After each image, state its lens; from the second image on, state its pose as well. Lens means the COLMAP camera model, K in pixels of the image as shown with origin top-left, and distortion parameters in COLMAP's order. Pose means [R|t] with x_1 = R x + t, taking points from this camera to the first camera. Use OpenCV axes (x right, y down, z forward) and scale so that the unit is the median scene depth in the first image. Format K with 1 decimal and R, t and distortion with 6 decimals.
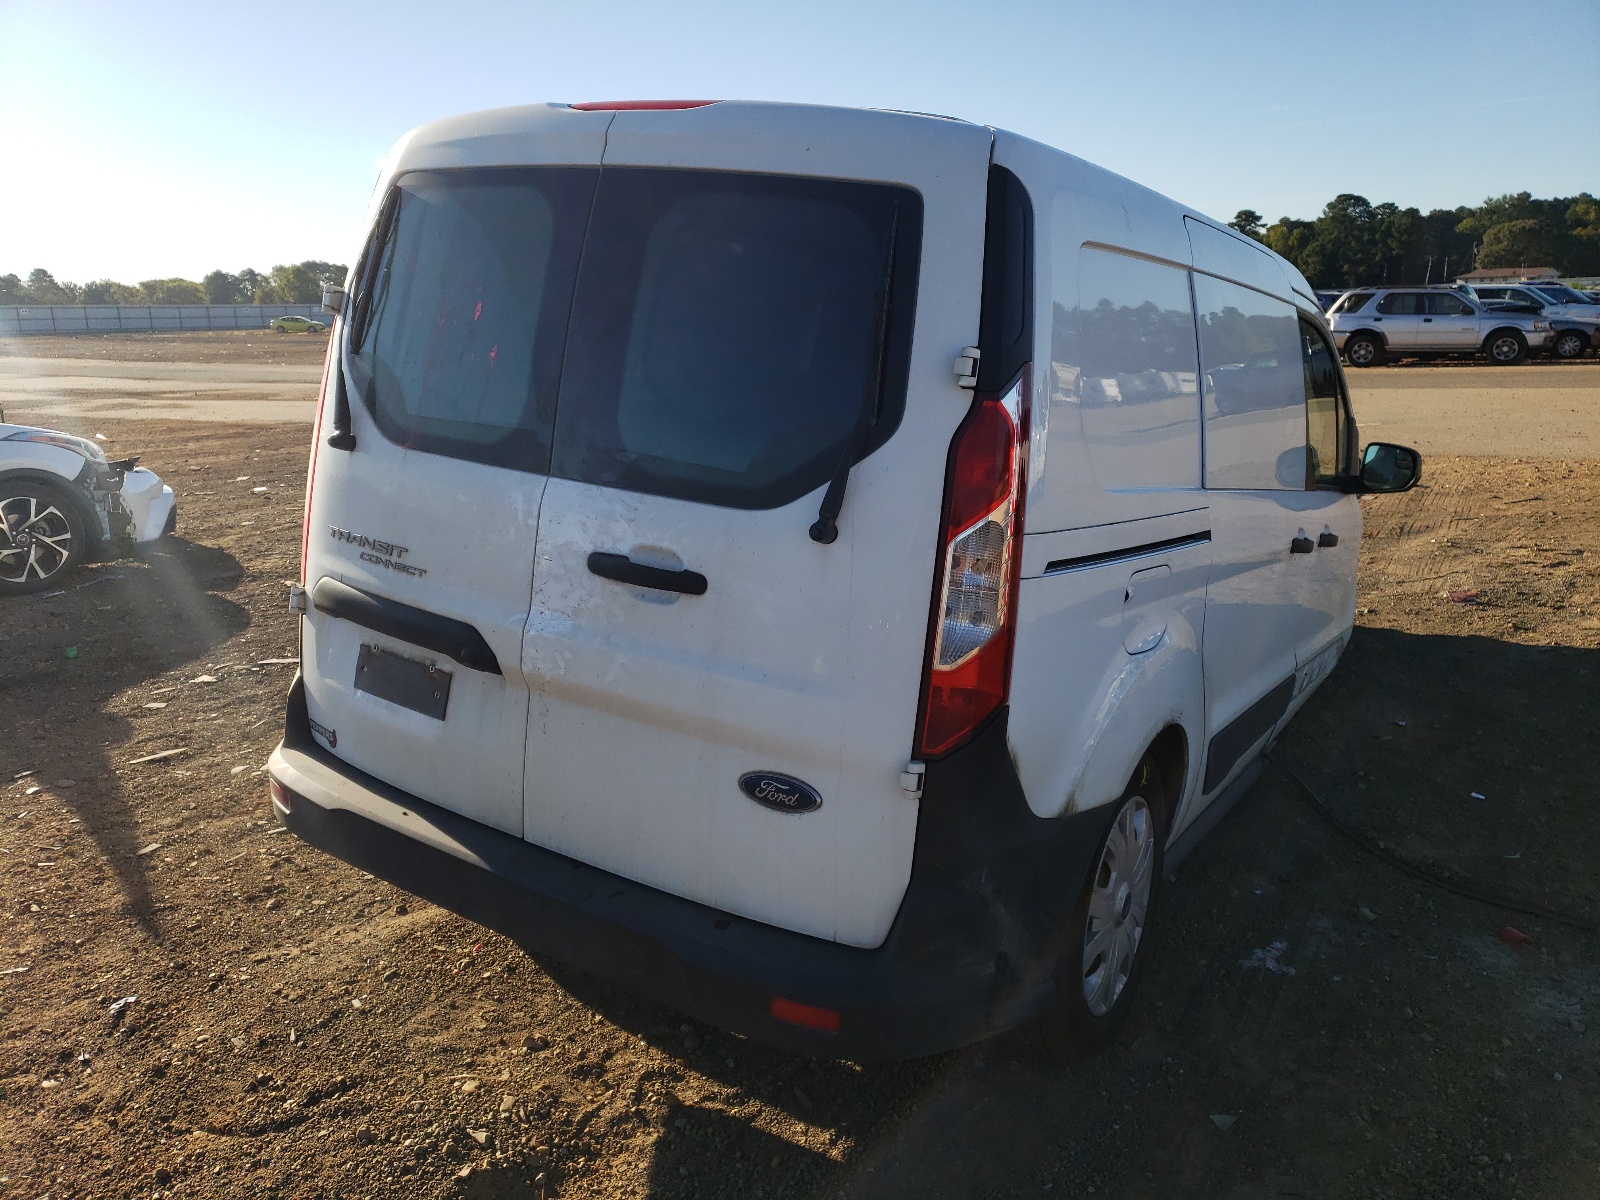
lens RADIAL K [[1185.4, 0, 800.0], [0, 1185.4, 600.0], [0, 0, 1]] dist [0.025045, -0.011266]
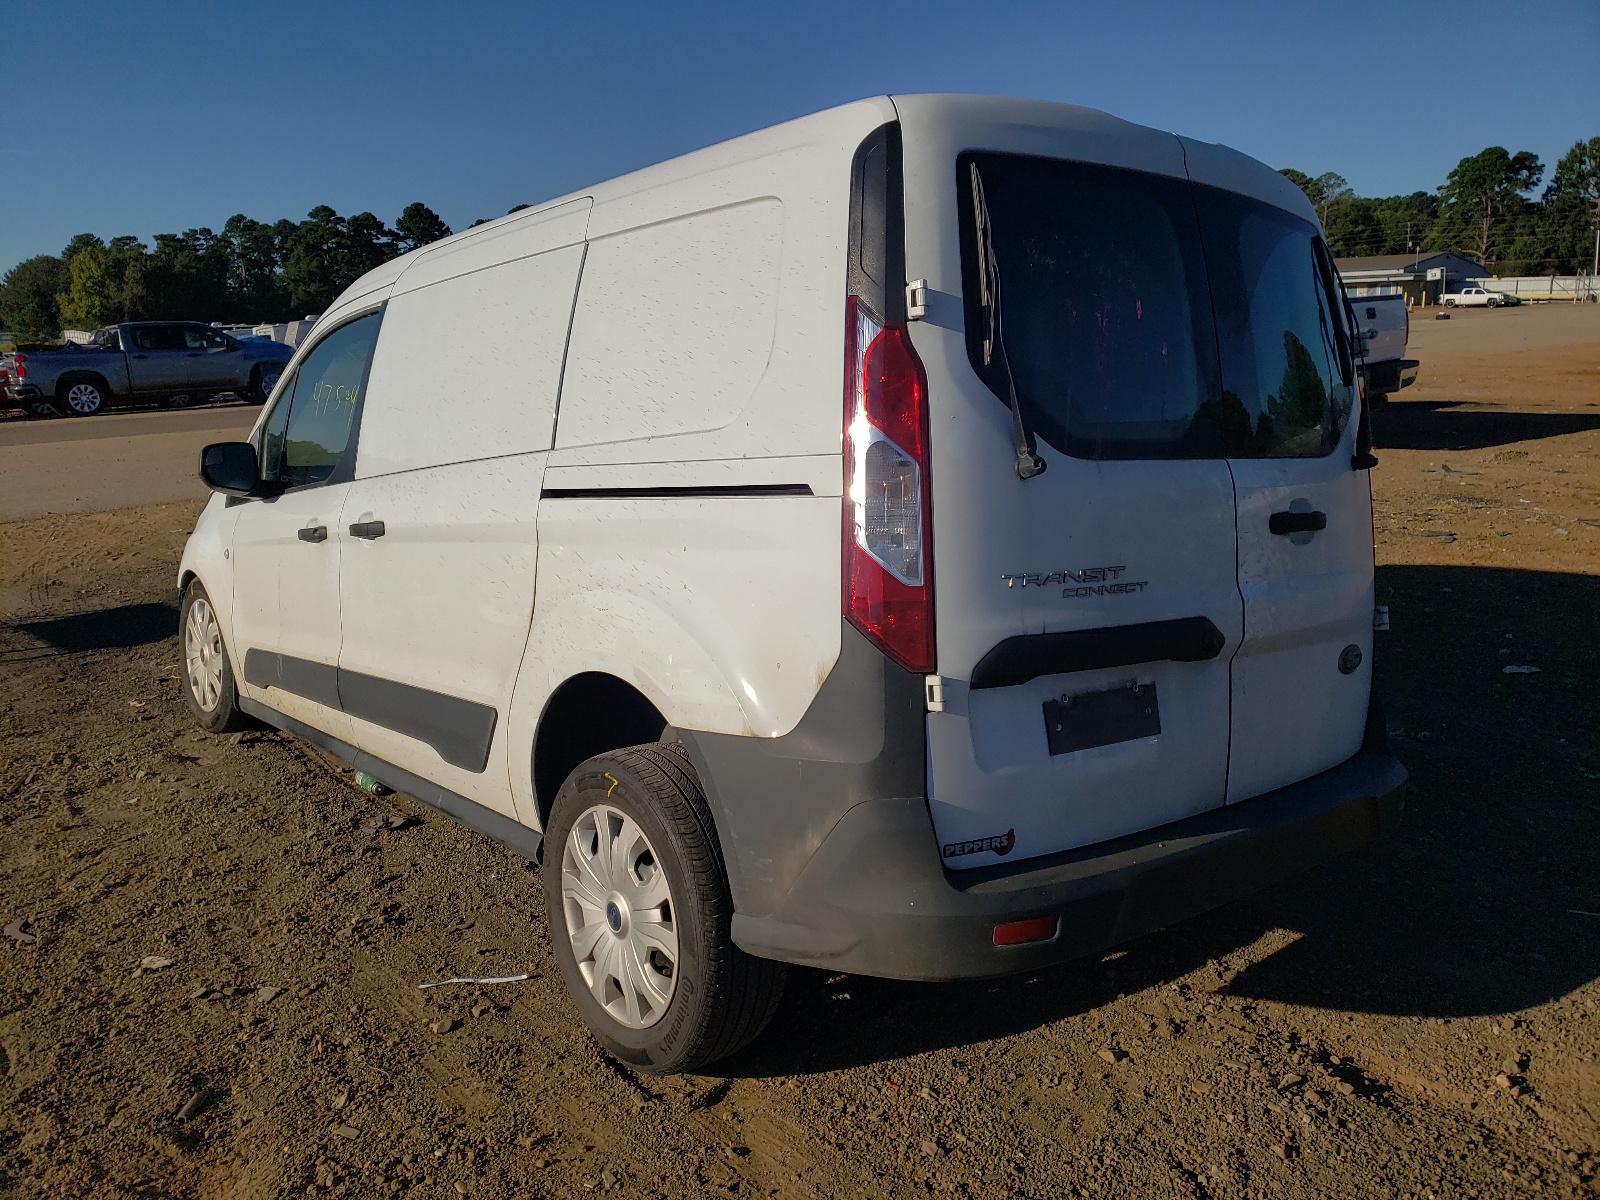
lens RADIAL K [[1185.4, 0, 800.0], [0, 1185.4, 600.0], [0, 0, 1]] dist [0.025045, -0.011266]
pose [[0.345871, -0.200058, 0.916706, -1.251369], [0.240201, 0.963327, 0.119605, -0.185756], [-0.907015, 0.178826, 0.381241, 0.872670]]
